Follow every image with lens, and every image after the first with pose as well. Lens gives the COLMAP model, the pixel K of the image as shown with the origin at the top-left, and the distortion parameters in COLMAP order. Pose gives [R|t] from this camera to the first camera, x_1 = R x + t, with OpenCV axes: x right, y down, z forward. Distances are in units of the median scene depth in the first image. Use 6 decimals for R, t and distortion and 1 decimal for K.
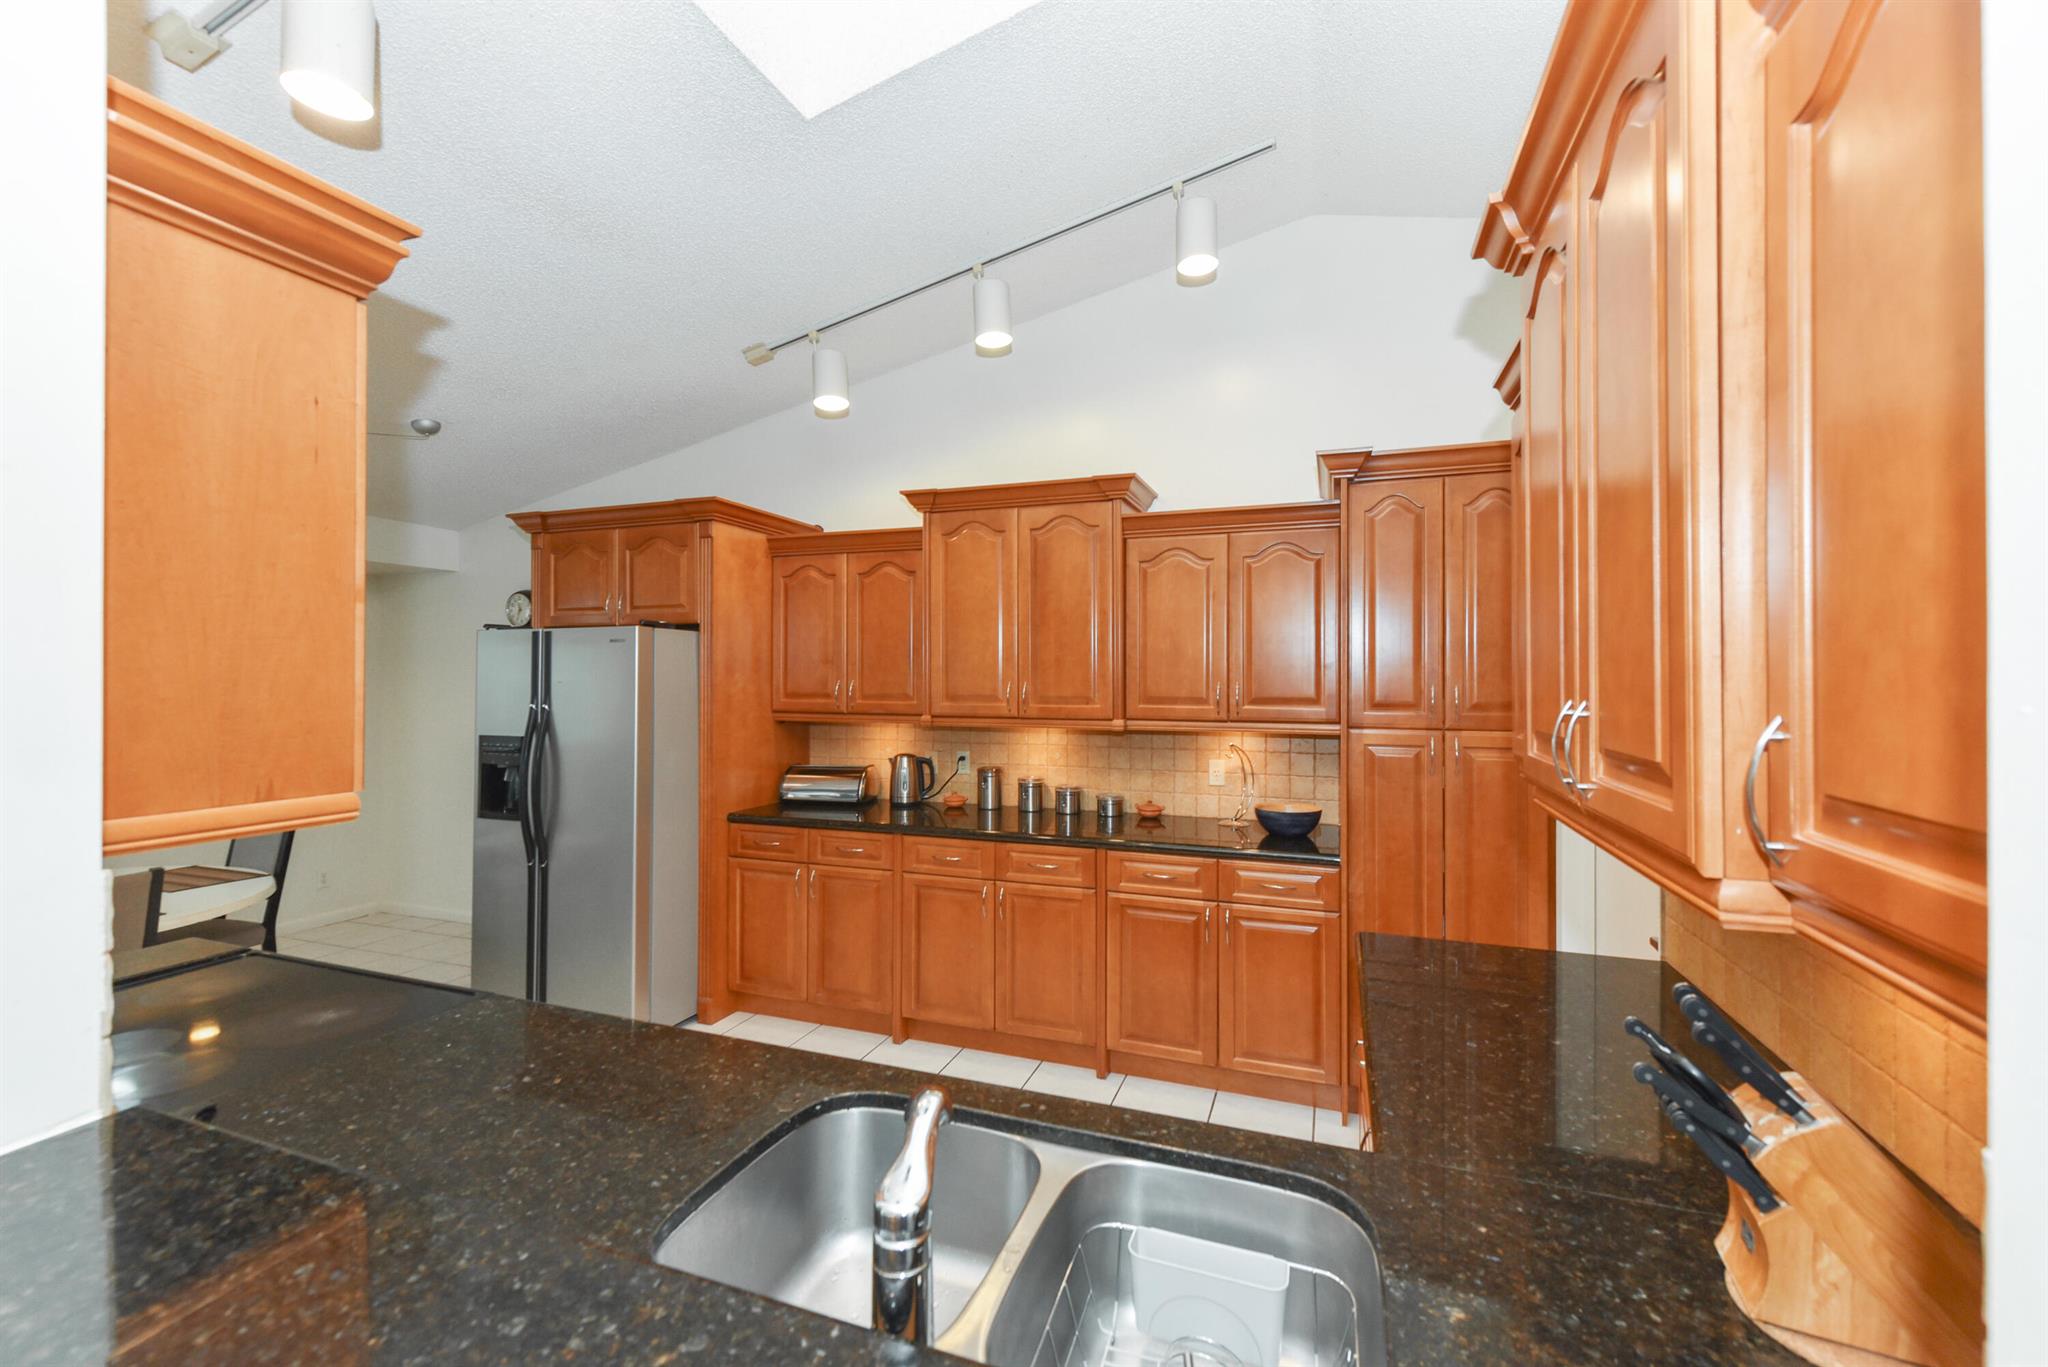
lens RADIAL K [[824.5, 0, 1034.2], [0, 824.5, 660.5], [0, 0, 1]] dist [0.009060, -0.002233]
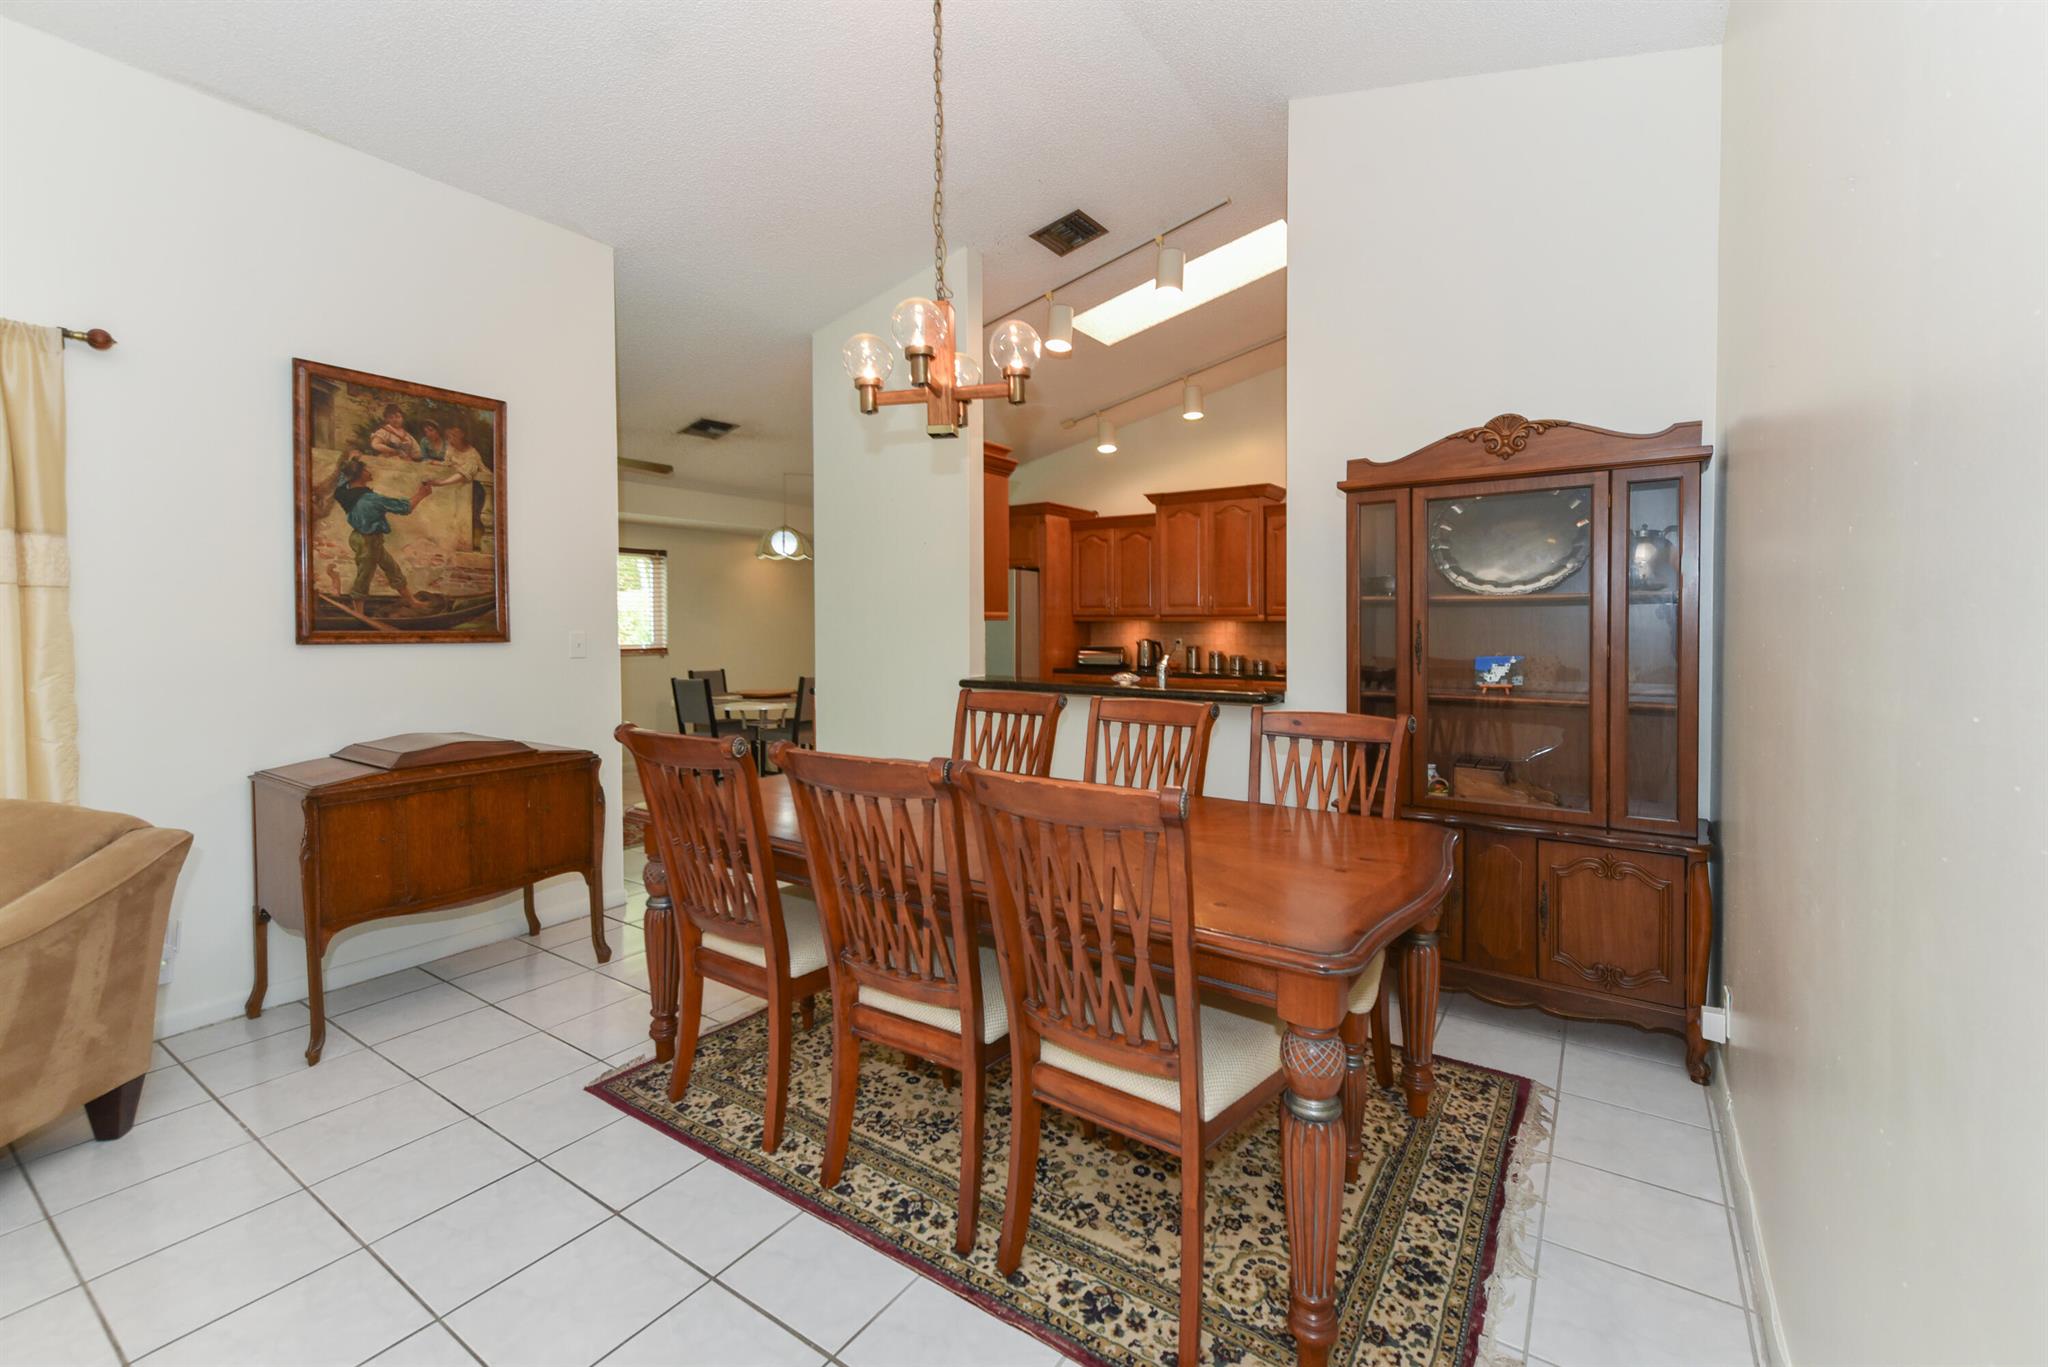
lens RADIAL K [[824.5, 0, 1063.7], [0, 824.5, 639.0], [0, 0, 1]] dist [0.009060, -0.002233]
pose [[0.976765, 0.000434, -0.214312, 0.059381], [0.007949, 0.999237, 0.038252, 0.047508], [0.214165, -0.039067, 0.976016, -0.861188]]
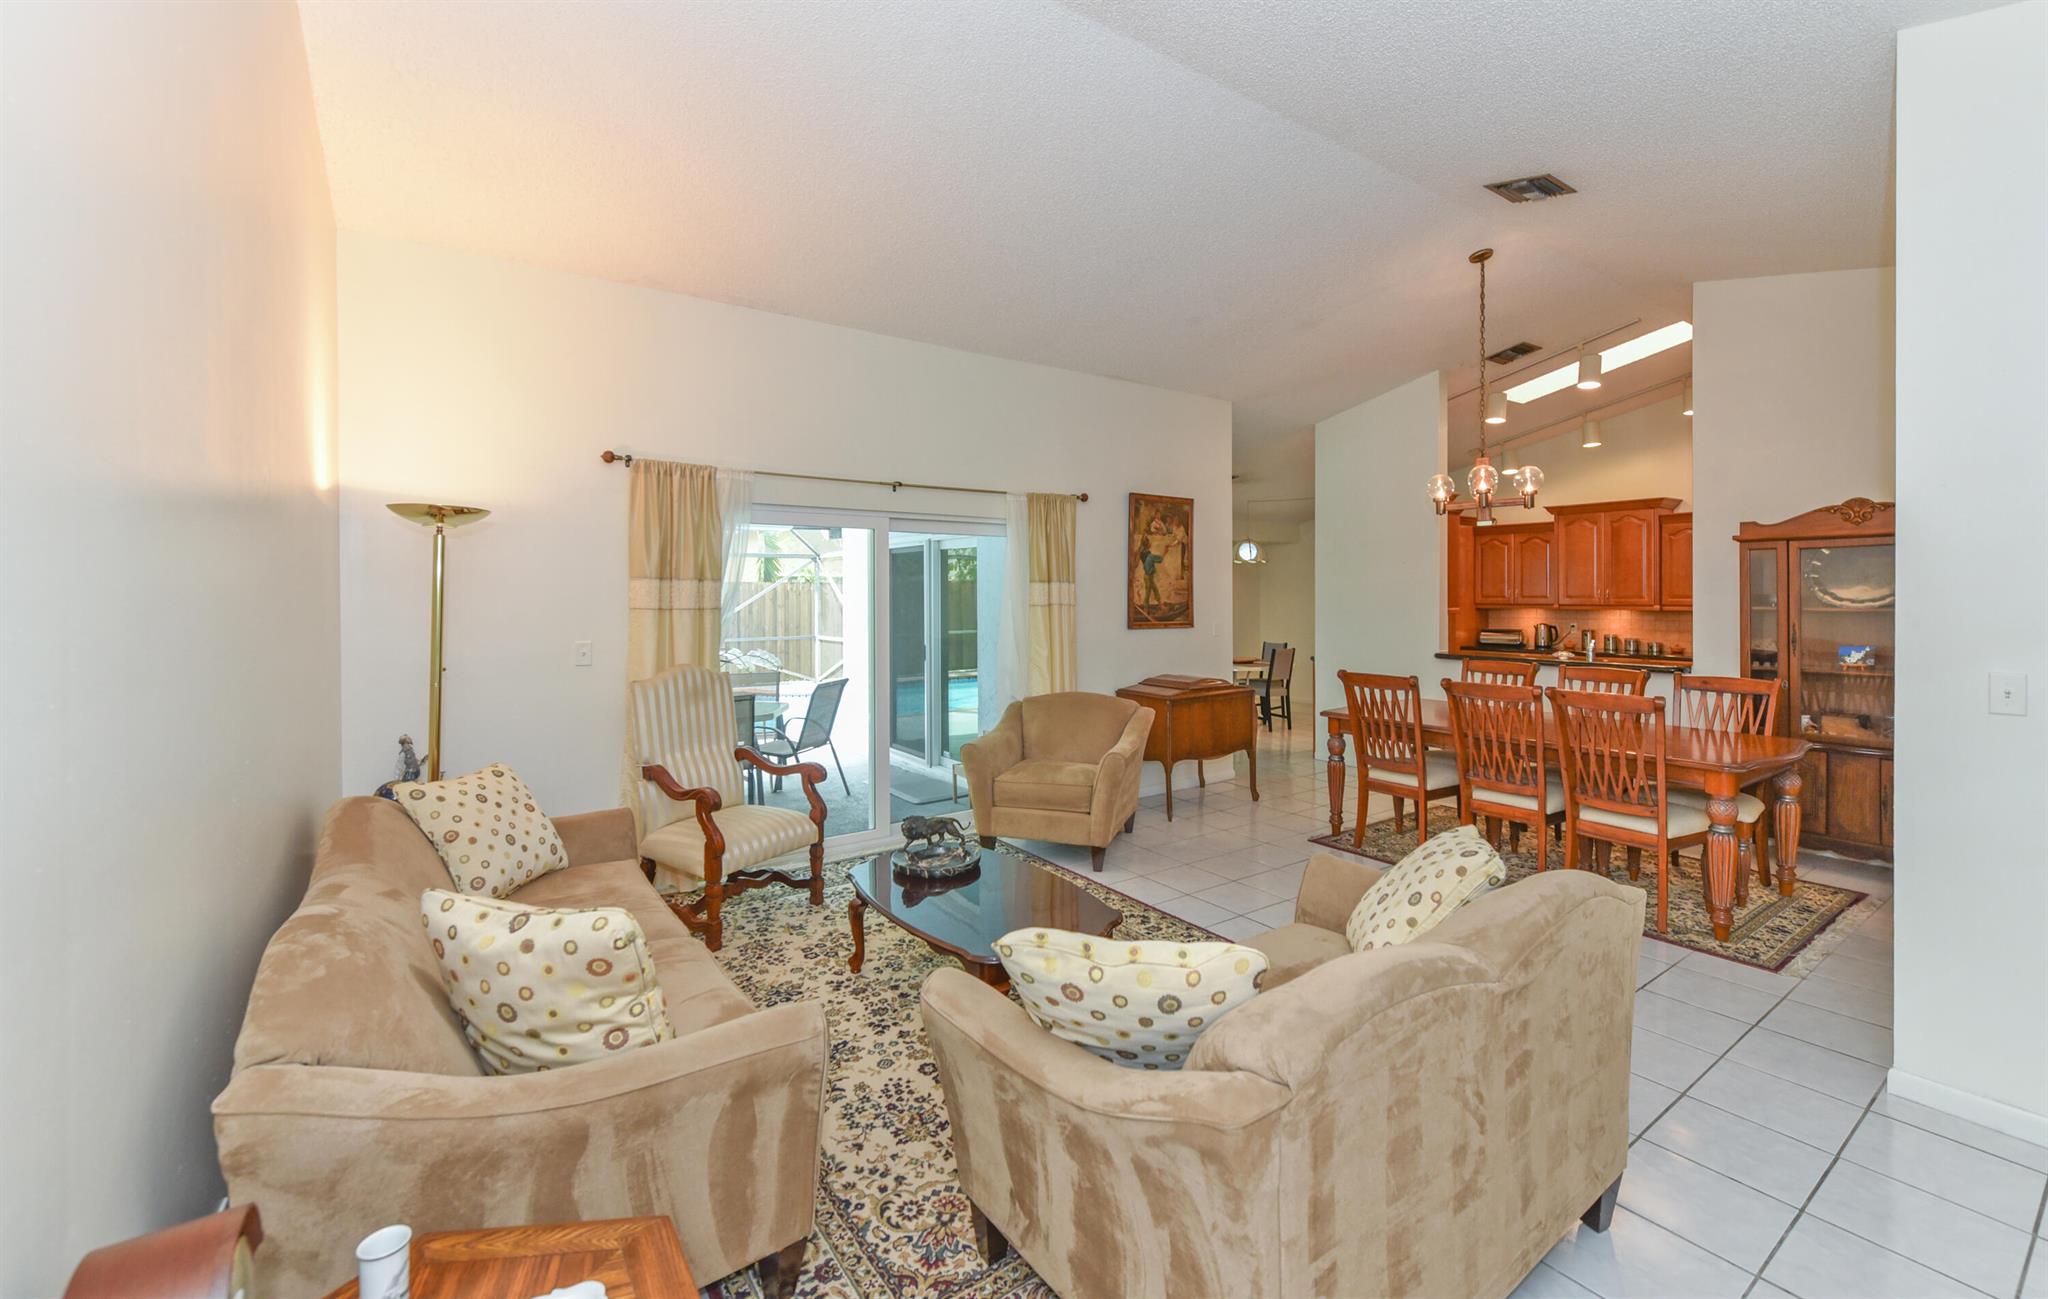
lens RADIAL K [[819.4, 0, 1085.1], [0, 819.4, 601.9], [0, 0, 1]] dist [-0.002509, -0.000281]
pose [[0.845167, -0.001279, -0.534501, -0.022593], [0.015303, 0.999645, 0.021805, -0.010202], [0.534284, -0.026608, 0.844886, -1.615123]]
